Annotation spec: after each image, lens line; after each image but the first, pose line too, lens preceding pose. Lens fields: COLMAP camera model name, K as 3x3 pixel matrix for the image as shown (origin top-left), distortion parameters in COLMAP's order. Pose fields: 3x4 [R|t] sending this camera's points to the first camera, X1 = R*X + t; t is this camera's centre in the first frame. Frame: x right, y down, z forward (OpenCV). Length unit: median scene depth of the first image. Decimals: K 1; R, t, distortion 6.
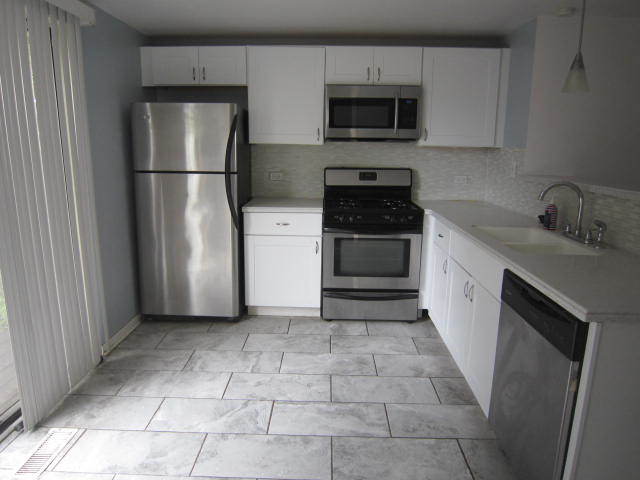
lens RADIAL K [[455.7, 0, 317.5], [0, 455.7, 241.9], [0, 0, 1]] dist [-0.048976, 0.005882]
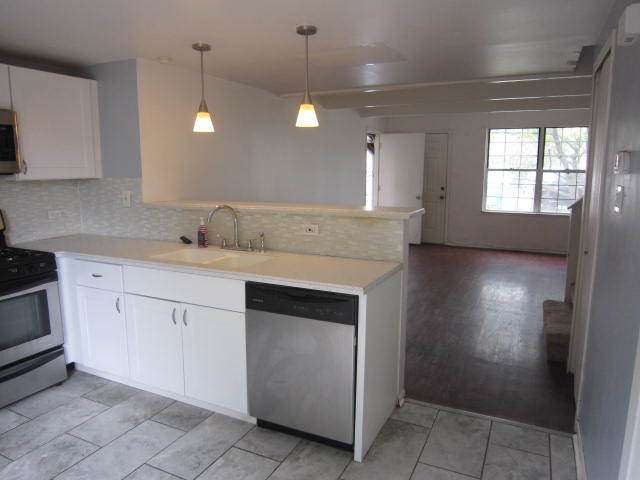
lens RADIAL K [[455.7, 0, 317.5], [0, 455.7, 241.9], [0, 0, 1]] dist [-0.048976, 0.005882]
pose [[0.420207, -0.161865, 0.892875, -0.316839], [0.200754, 0.976163, 0.082485, -0.060328], [-0.884943, 0.144588, 0.442686, 0.164841]]
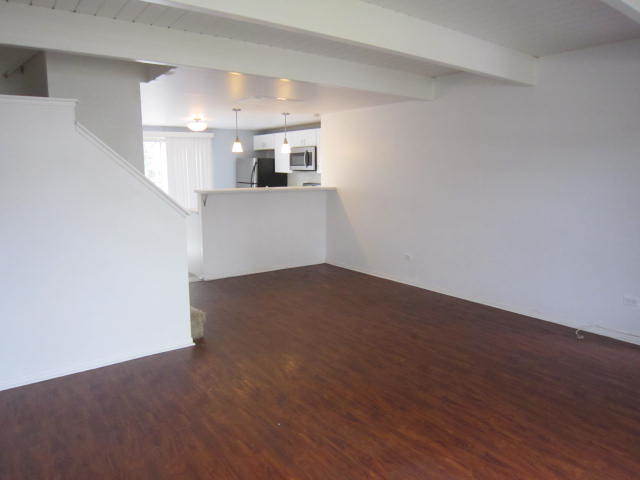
lens RADIAL K [[455.7, 0, 317.5], [0, 455.7, 241.9], [0, 0, 1]] dist [-0.048976, 0.005882]
pose [[0.623733, 0.119242, -0.772488, 2.017864], [-0.167387, 0.985745, 0.017007, 0.074565], [0.763504, 0.118697, 0.634801, -0.343288]]
